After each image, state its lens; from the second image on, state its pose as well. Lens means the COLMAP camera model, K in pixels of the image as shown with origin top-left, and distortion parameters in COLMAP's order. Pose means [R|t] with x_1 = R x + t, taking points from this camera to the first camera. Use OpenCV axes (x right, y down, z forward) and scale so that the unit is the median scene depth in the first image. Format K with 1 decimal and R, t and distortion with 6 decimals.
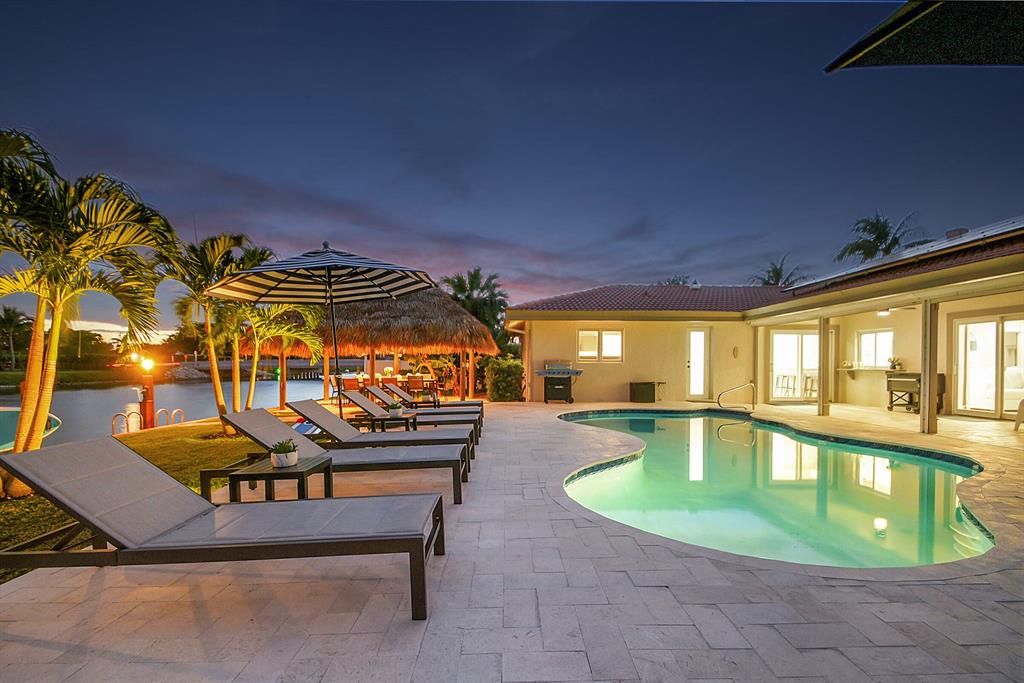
lens RADIAL K [[442.9, 0, 510.7], [0, 442.9, 363.3], [0, 0, 1]] dist [0.001547, -0.015459]
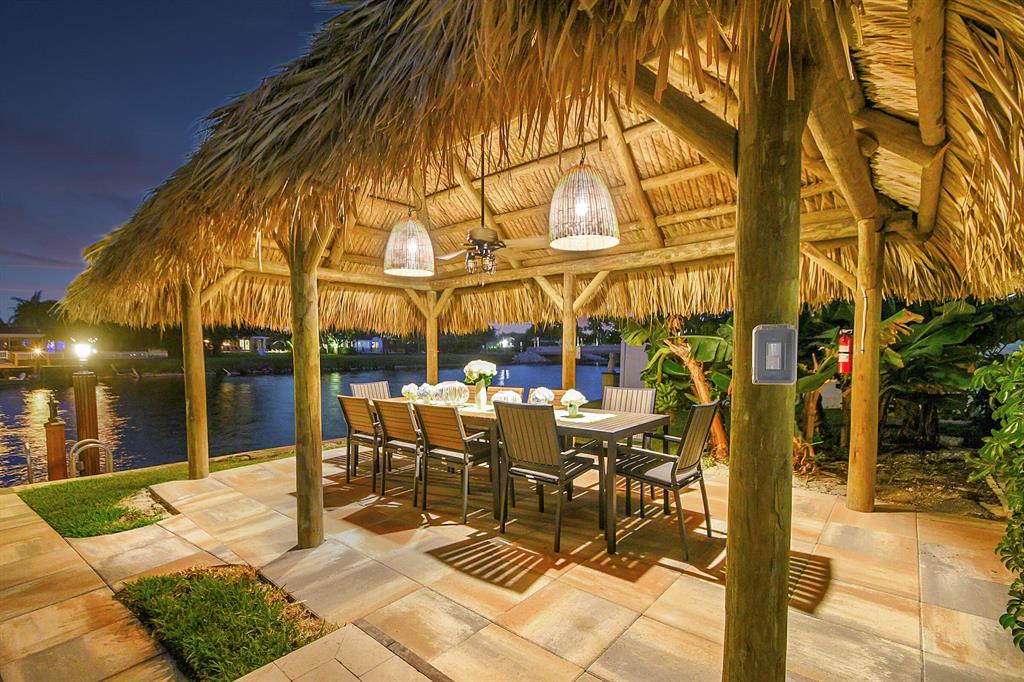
lens RADIAL K [[442.9, 0, 510.7], [0, 442.9, 362.8], [0, 0, 1]] dist [0.001547, -0.015459]
pose [[0.762573, 0.019077, -0.646620, -0.106907], [0.002349, 0.999477, 0.032257, 0.001637], [0.646898, -0.026118, 0.762130, 0.933279]]
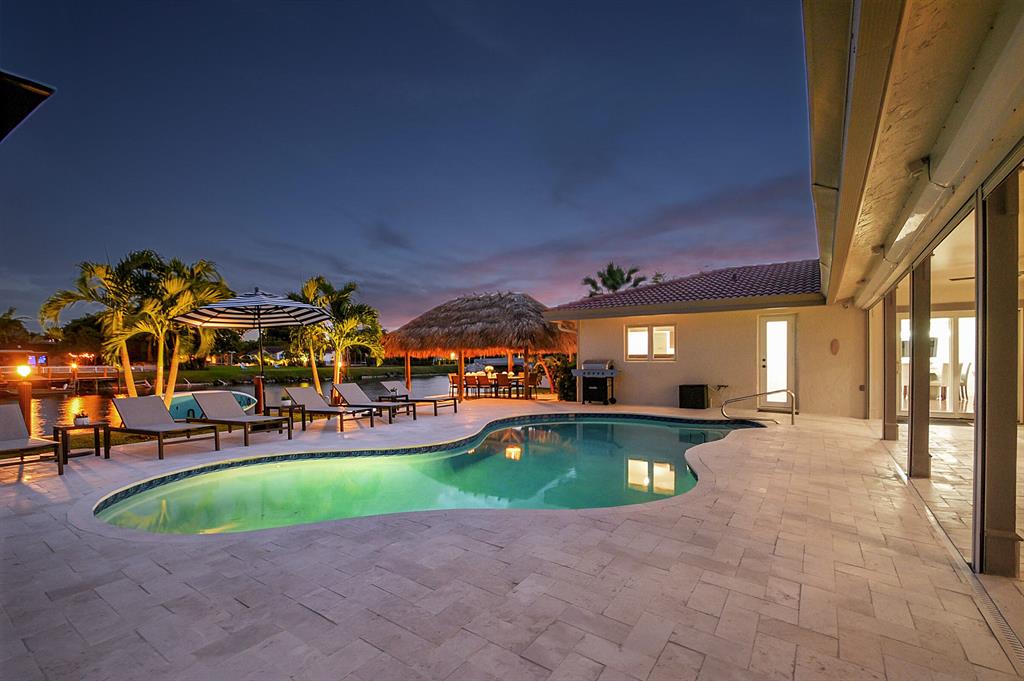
lens RADIAL K [[442.9, 0, 510.7], [0, 442.9, 362.3], [0, 0, 1]] dist [0.001547, -0.015459]
pose [[0.816534, -0.003305, -0.577288, 0.494154], [0.006231, 0.999976, 0.003088, -0.005159], [0.577264, -0.006119, 0.816535, 0.104103]]
